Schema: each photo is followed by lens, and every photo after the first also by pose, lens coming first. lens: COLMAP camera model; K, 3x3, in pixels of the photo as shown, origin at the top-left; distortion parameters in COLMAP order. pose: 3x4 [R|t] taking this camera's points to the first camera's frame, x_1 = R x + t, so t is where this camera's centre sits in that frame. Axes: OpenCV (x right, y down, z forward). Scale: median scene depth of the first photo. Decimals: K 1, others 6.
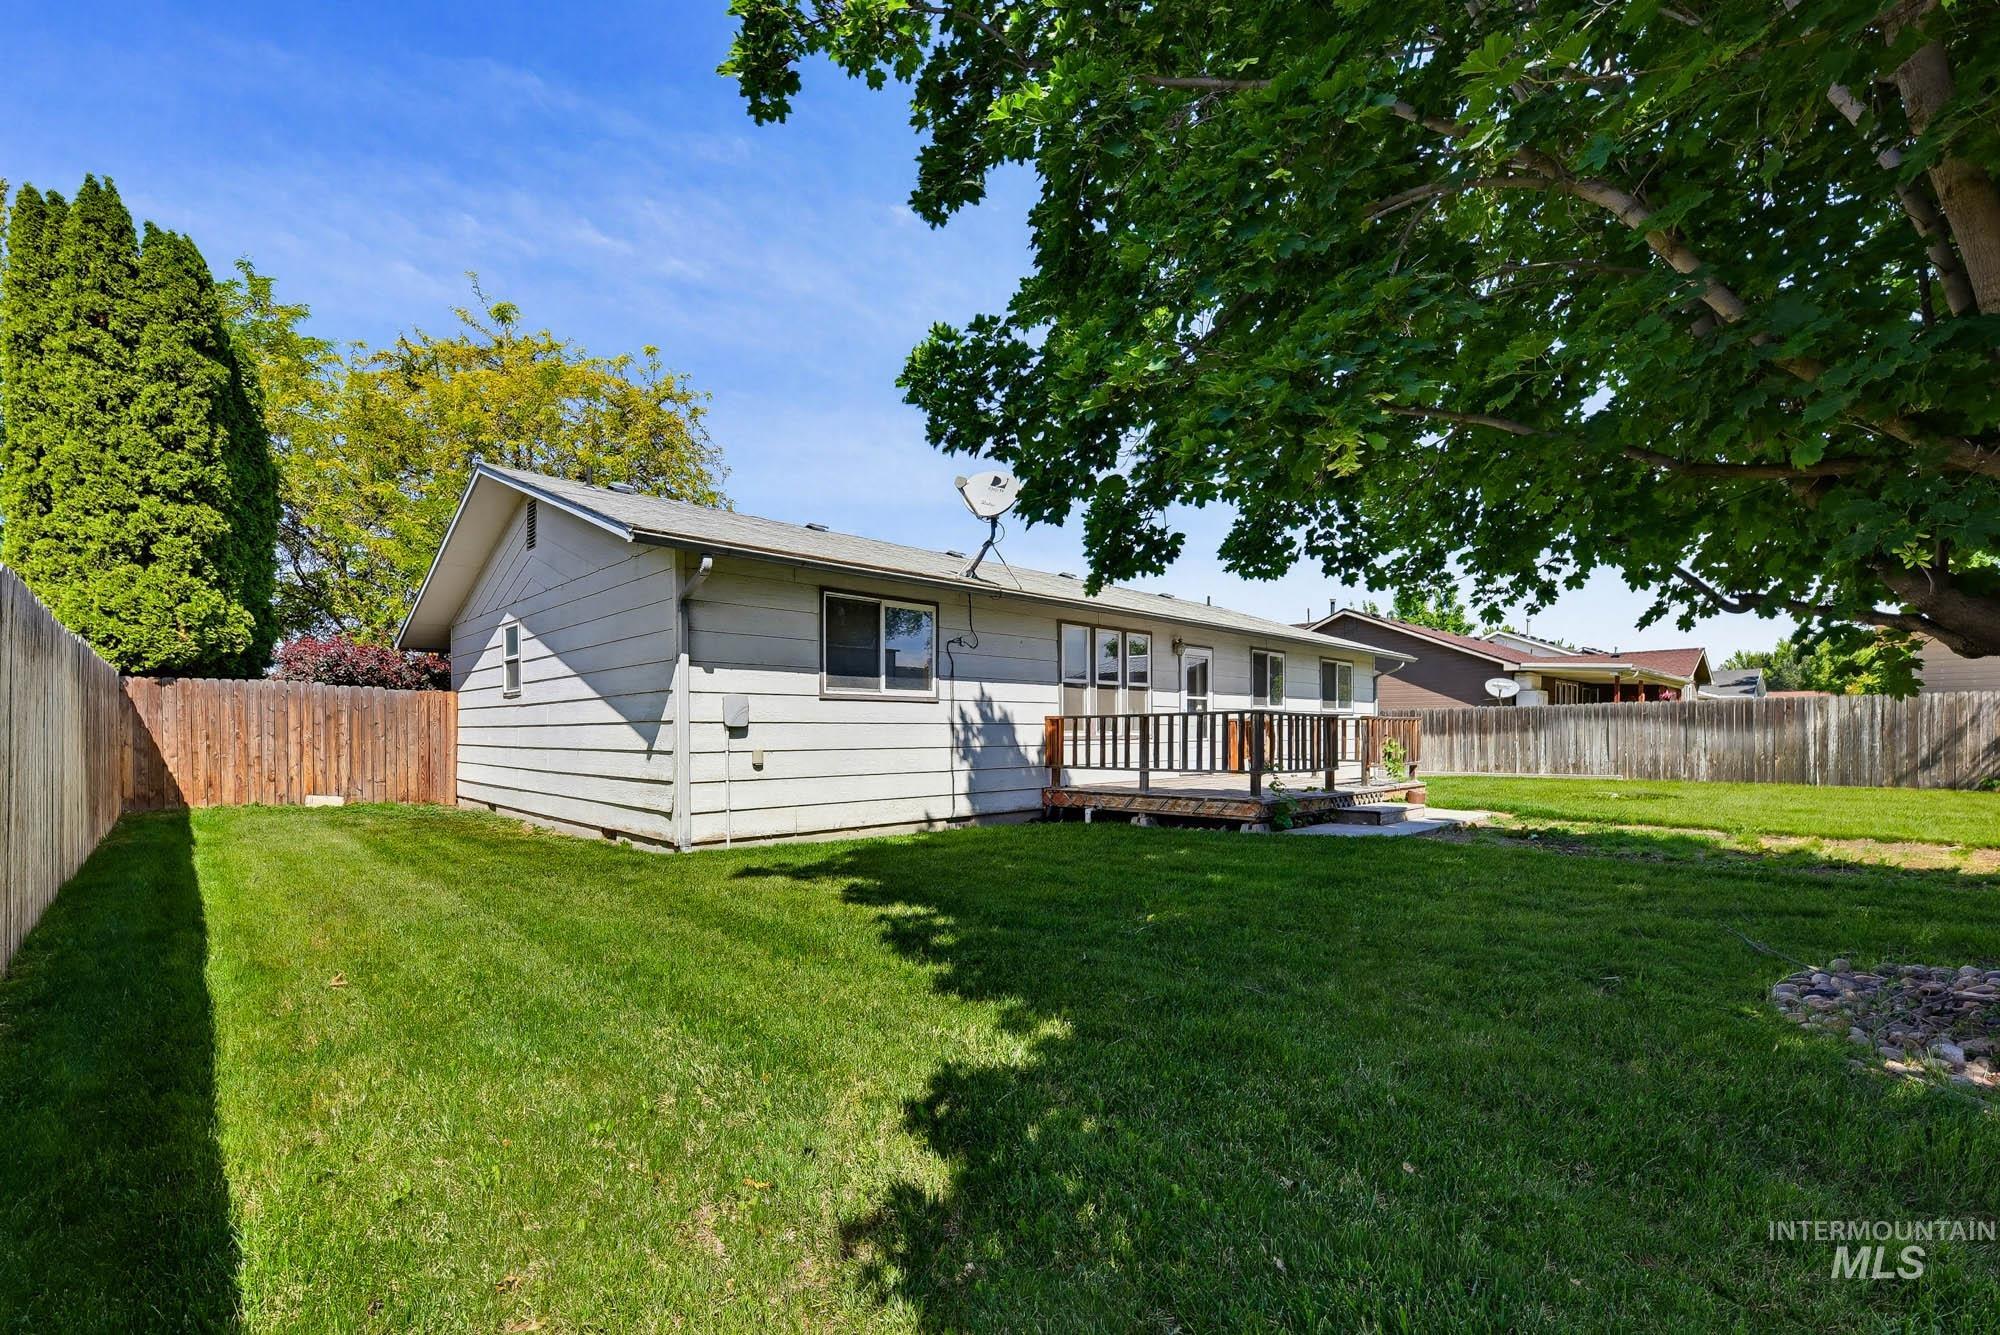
lens RADIAL K [[829.4, 0, 996.6], [0, 829.4, 728.3], [0, 0, 1]] dist [0.000035, -0.000031]
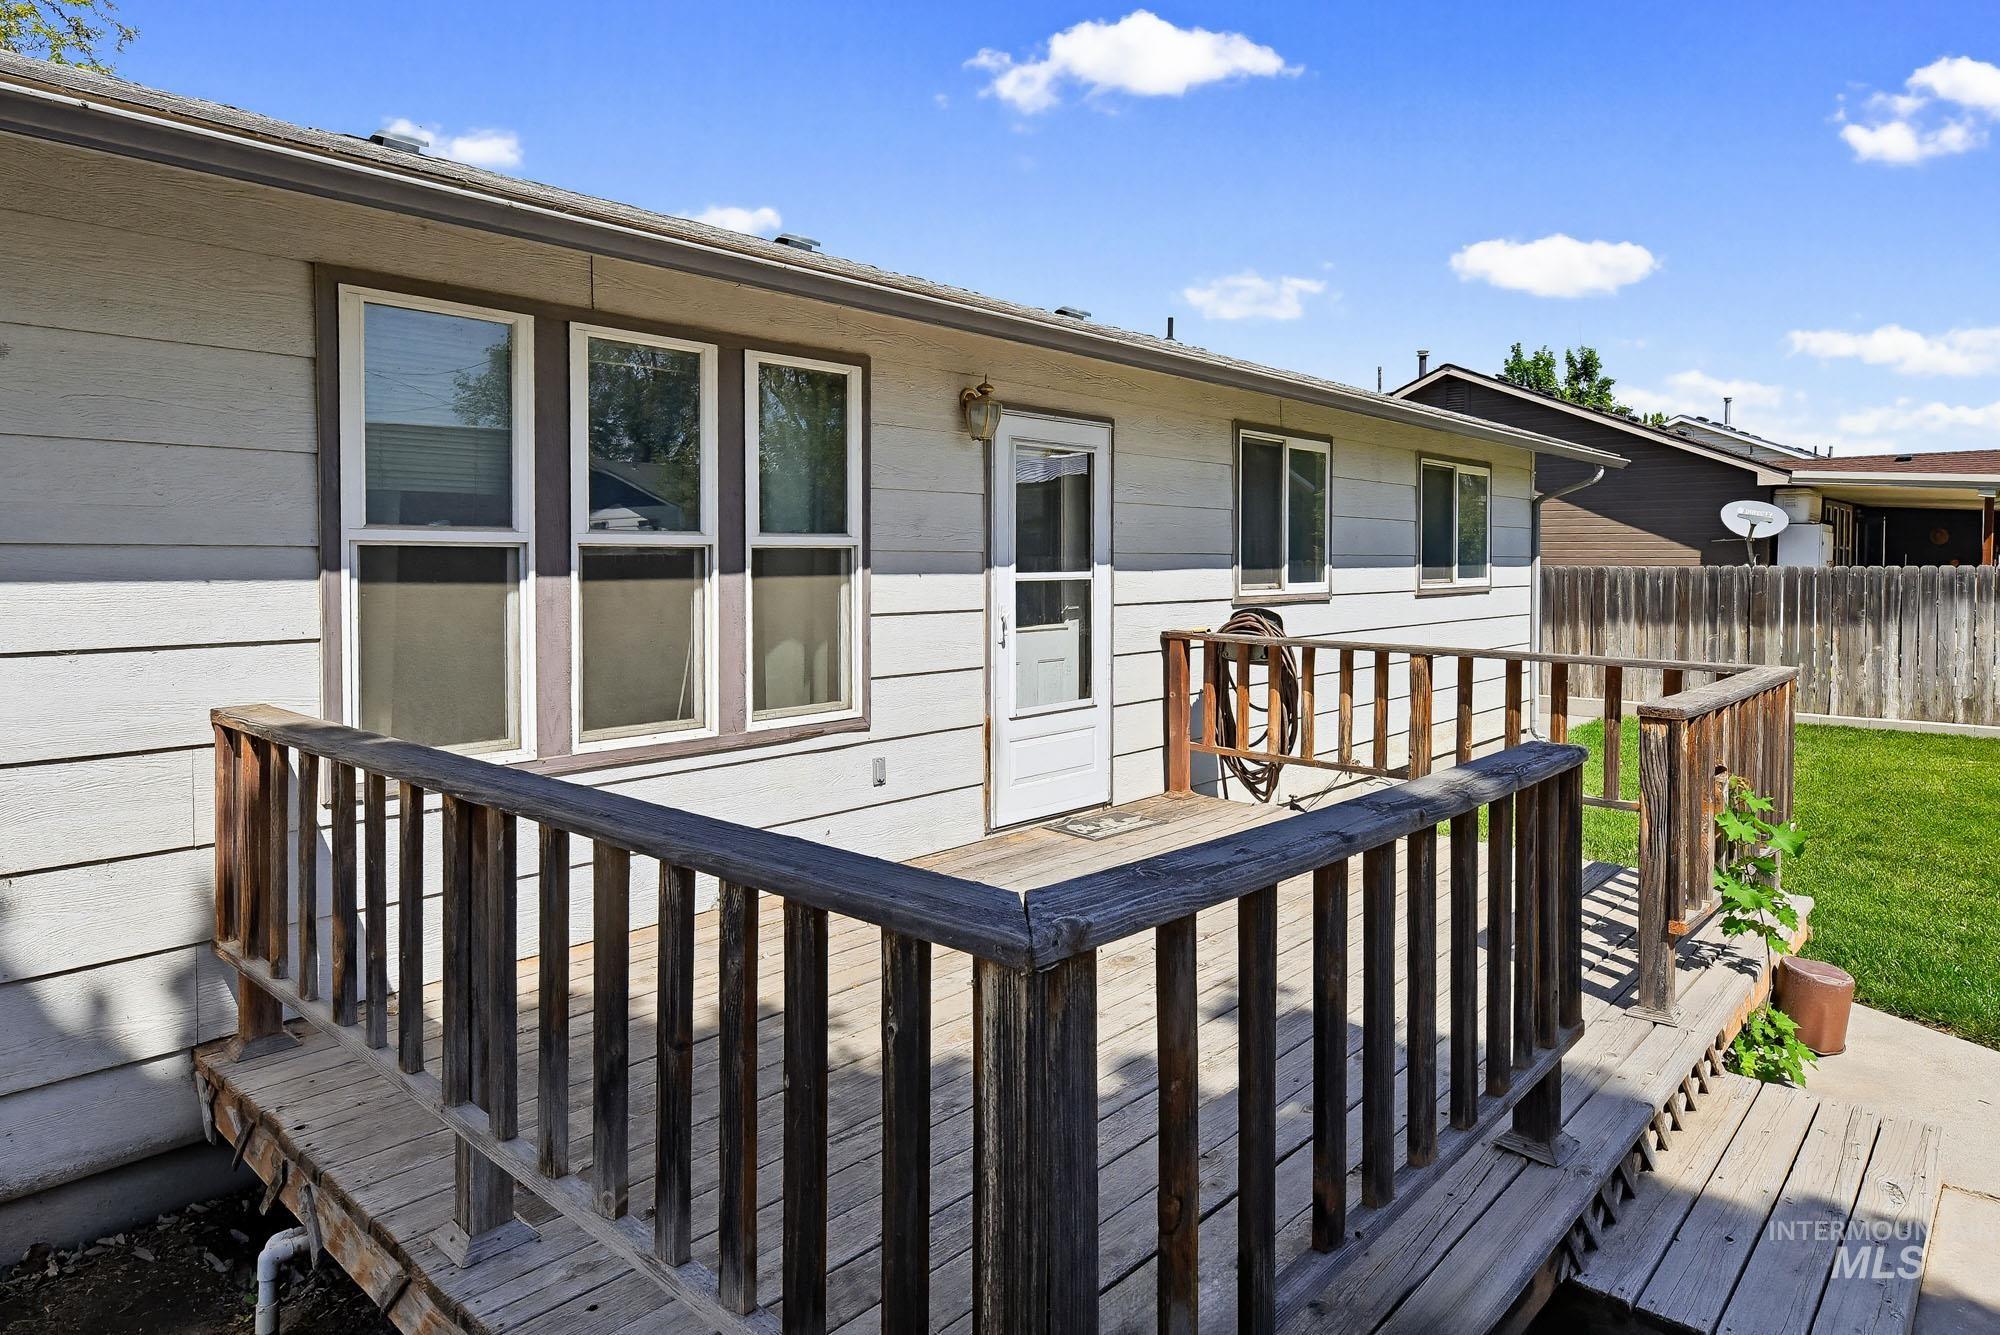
lens RADIAL K [[1173.1, 0, 1003.1], [0, 1173.1, 579.7], [0, 0, 1]] dist [0.002869, 0.000272]
pose [[0.998343, 0.002024, 0.057514, 0.135079], [-0.003261, 0.999765, 0.021424, -0.032850], [-0.057457, -0.021576, 0.998115, 0.387331]]
